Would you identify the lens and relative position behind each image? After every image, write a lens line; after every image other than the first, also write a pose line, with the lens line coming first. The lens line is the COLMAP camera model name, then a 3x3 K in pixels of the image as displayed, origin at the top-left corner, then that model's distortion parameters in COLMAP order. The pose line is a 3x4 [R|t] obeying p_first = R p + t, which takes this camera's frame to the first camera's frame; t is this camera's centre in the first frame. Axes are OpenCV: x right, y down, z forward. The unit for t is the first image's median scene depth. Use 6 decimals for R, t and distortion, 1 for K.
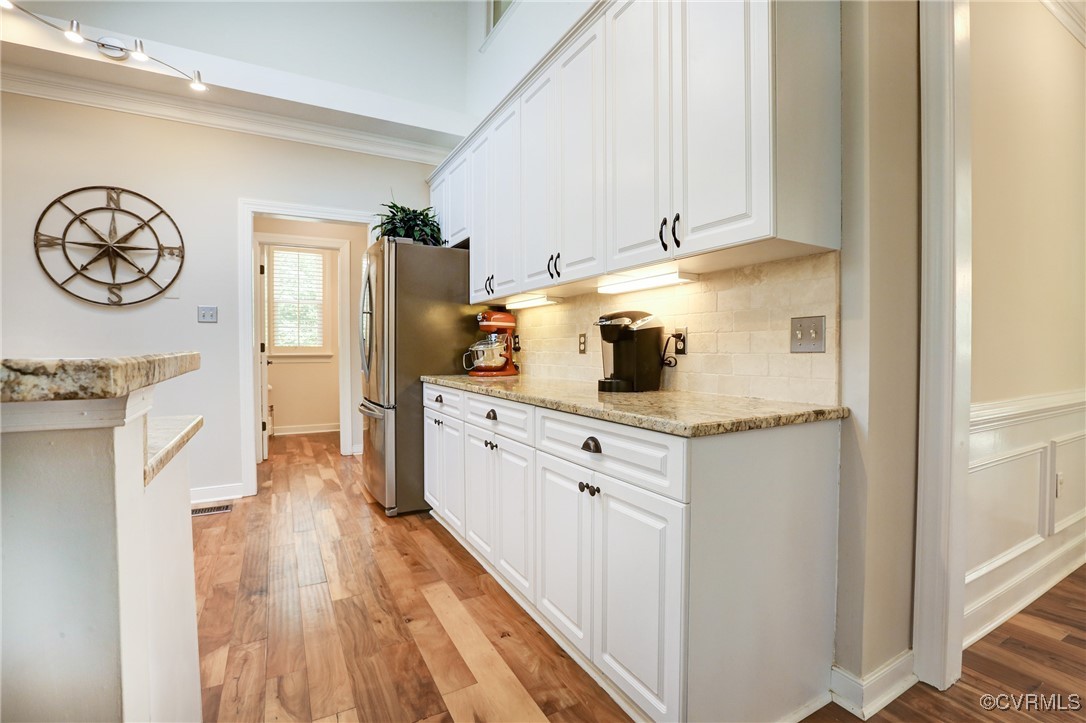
lens RADIAL K [[489.9, 0, 545.1], [0, 489.9, 351.9], [0, 0, 1]] dist [-0.001554, -0.000167]
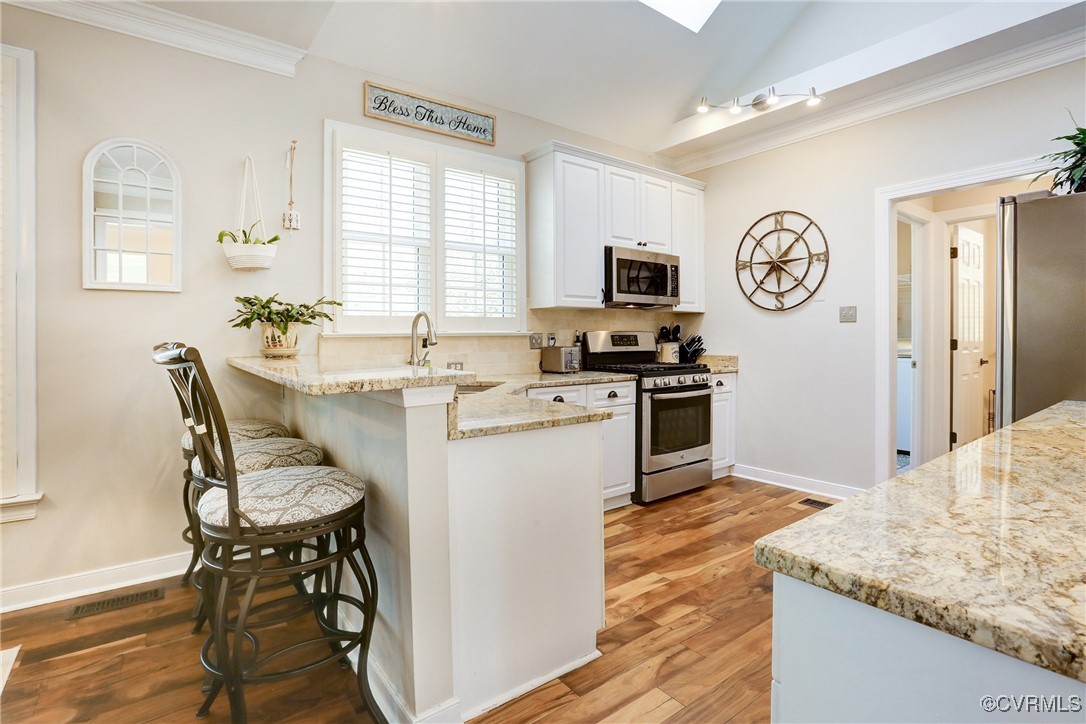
lens RADIAL K [[536.4, 0, 544.0], [0, 536.4, 333.4], [0, 0, 1]] dist [-0.002626, 0.000020]
pose [[0.158311, 0.000141, -0.987389, 0.319620], [-0.005237, 0.999986, -0.000696, -0.035910], [0.987375, 0.005281, 0.158309, 0.229750]]
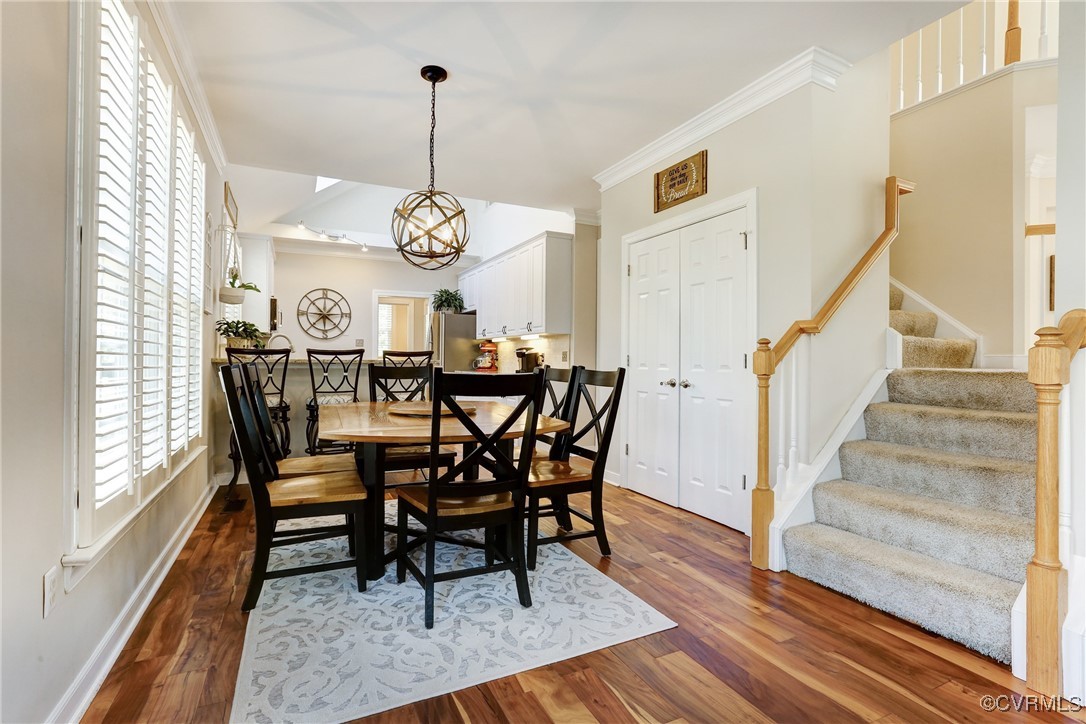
lens RADIAL K [[536.3, 0, 546.1], [0, 536.3, 356.1], [0, 0, 1]] dist [-0.000558, 0.000630]
pose [[0.999043, 0.009215, -0.042759, 0.286554], [-0.009759, 0.999874, -0.012529, 0.007629], [0.042638, 0.012935, 0.999007, -1.519001]]
